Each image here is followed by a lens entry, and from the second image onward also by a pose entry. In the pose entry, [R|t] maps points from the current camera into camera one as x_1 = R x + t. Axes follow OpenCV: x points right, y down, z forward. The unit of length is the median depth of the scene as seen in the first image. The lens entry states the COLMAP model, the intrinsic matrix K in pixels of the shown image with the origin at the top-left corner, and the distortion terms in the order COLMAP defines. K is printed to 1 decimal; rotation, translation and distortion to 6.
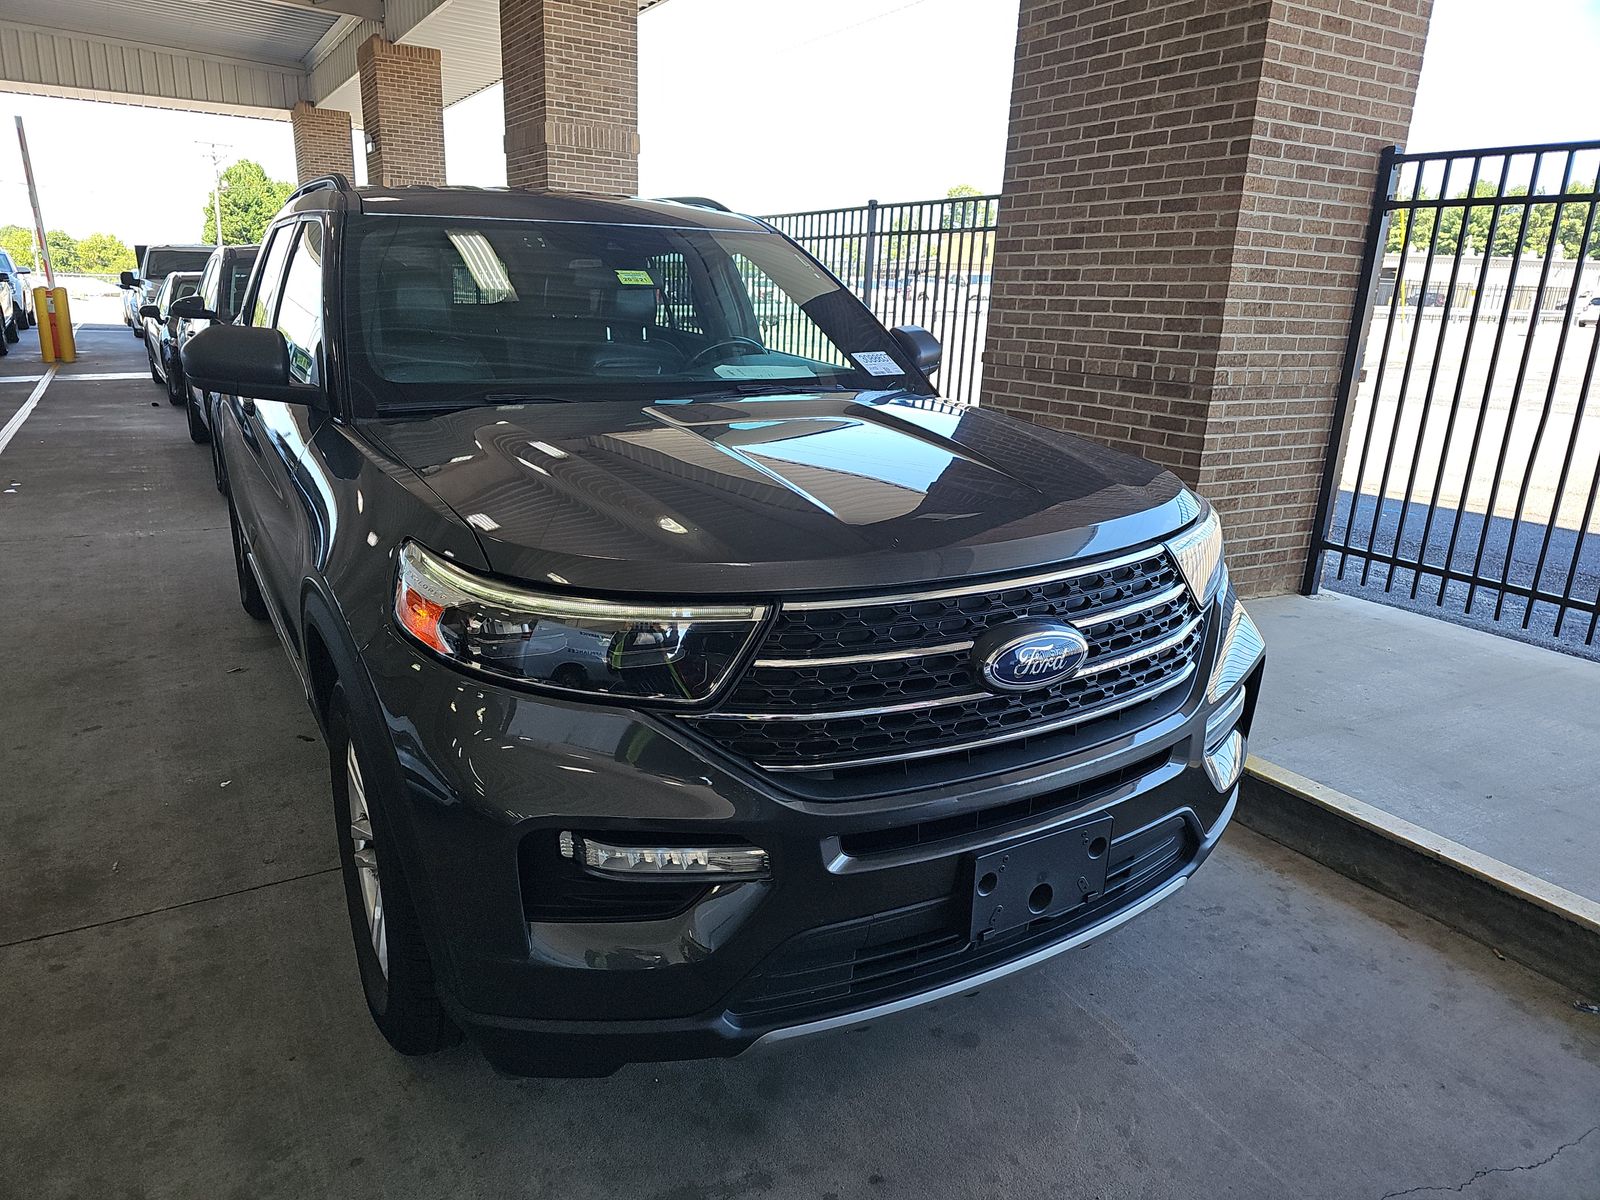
lens RADIAL K [[1064.0, 0, 792.5], [0, 1064.0, 605.9], [0, 0, 1]] dist [0.042705, -0.039809]
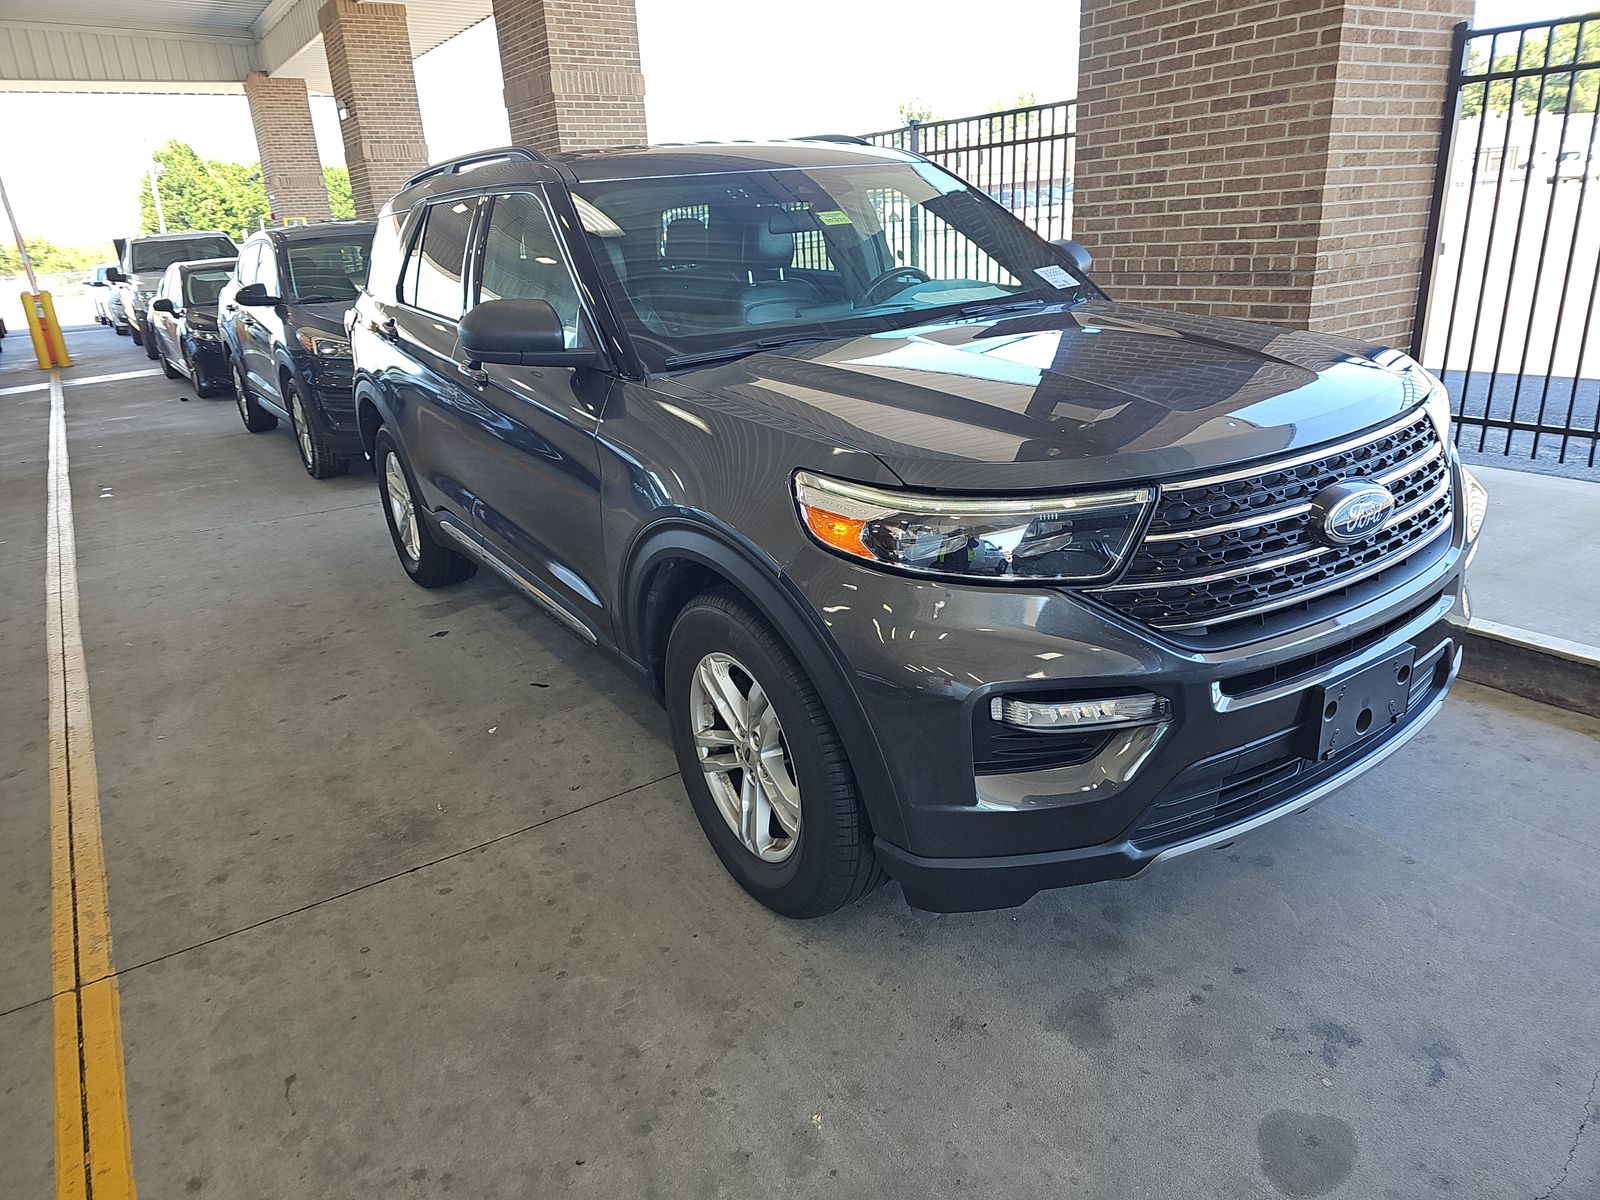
lens RADIAL K [[1064.0, 0, 809.5], [0, 1064.0, 615.7], [0, 0, 1]] dist [0.042705, -0.039809]
pose [[0.994201, -0.104904, 0.023669, -0.160354], [0.103080, 0.992325, 0.068301, 0.007052], [-0.030653, -0.065465, 0.997384, -0.058790]]
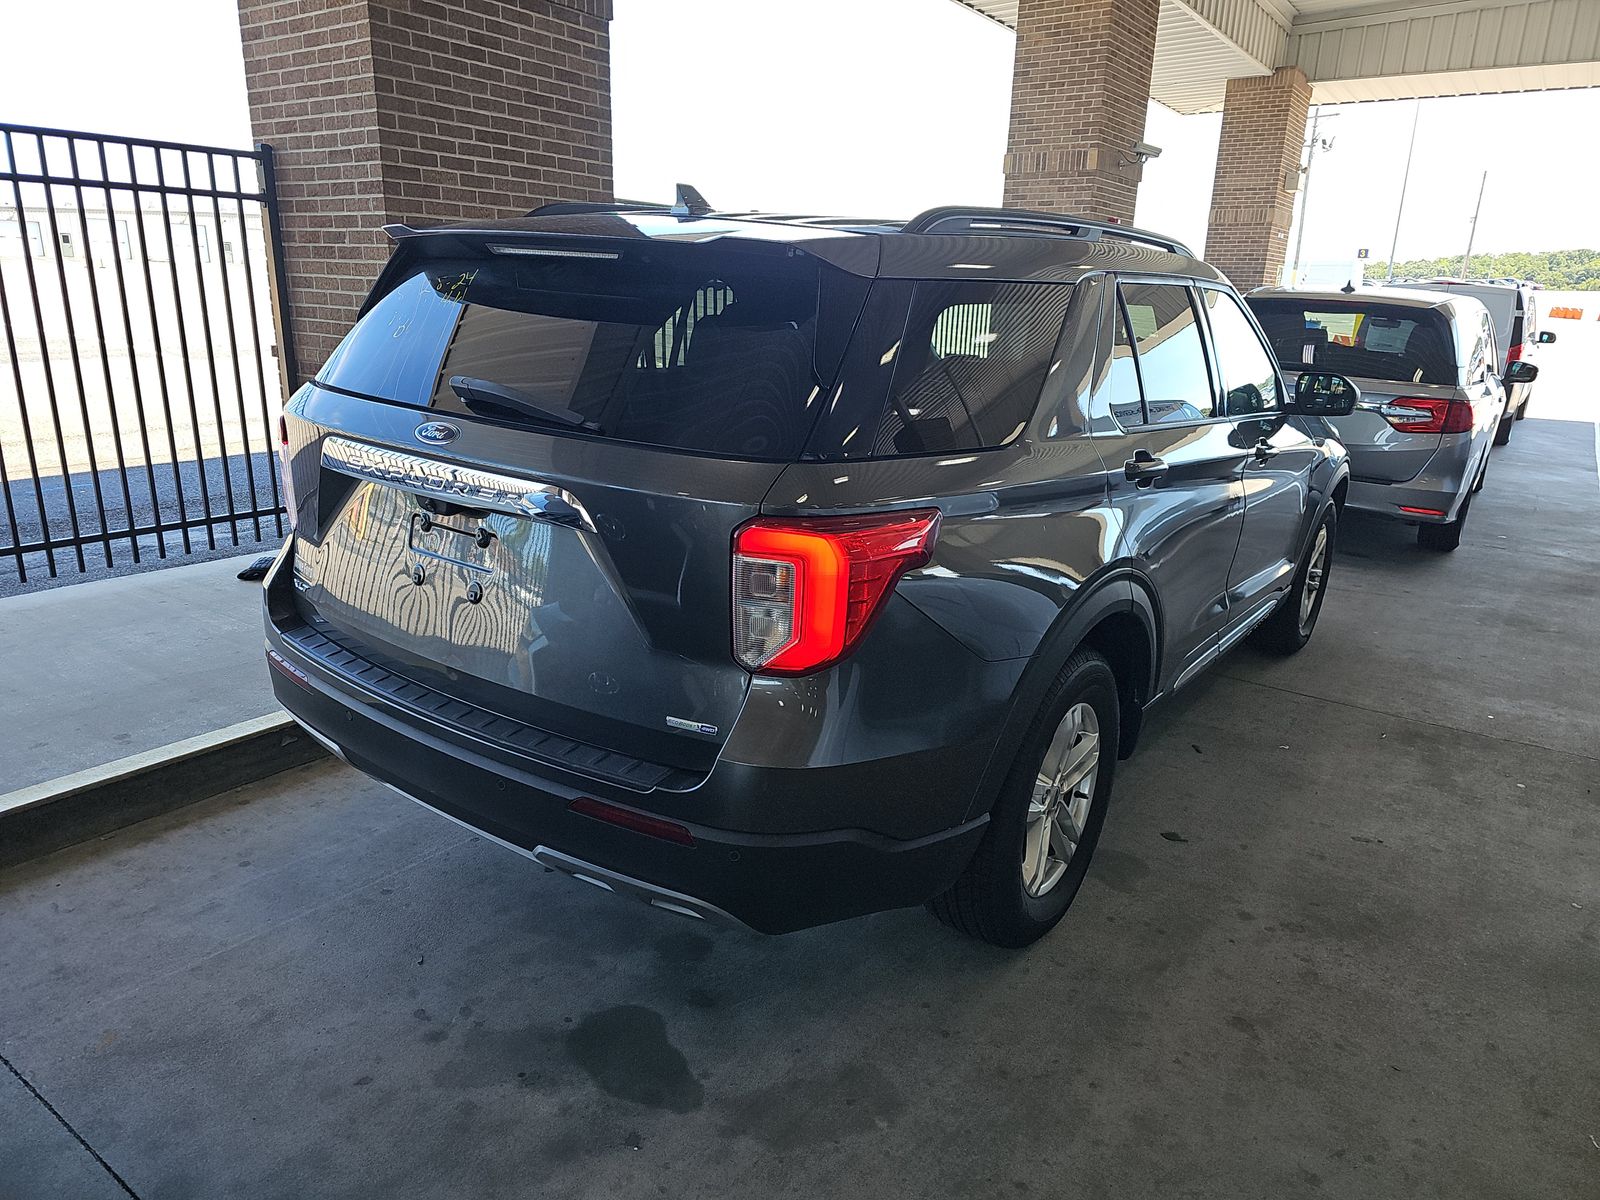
lens RADIAL K [[1064.0, 0, 801.0], [0, 1064.0, 609.3], [0, 0, 1]] dist [0.042705, -0.039809]
pose [[-0.415159, -0.301943, 0.858180, -0.943731], [0.199434, 0.890164, 0.409676, -0.433483], [-0.887620, 0.341231, -0.309342, 1.308987]]
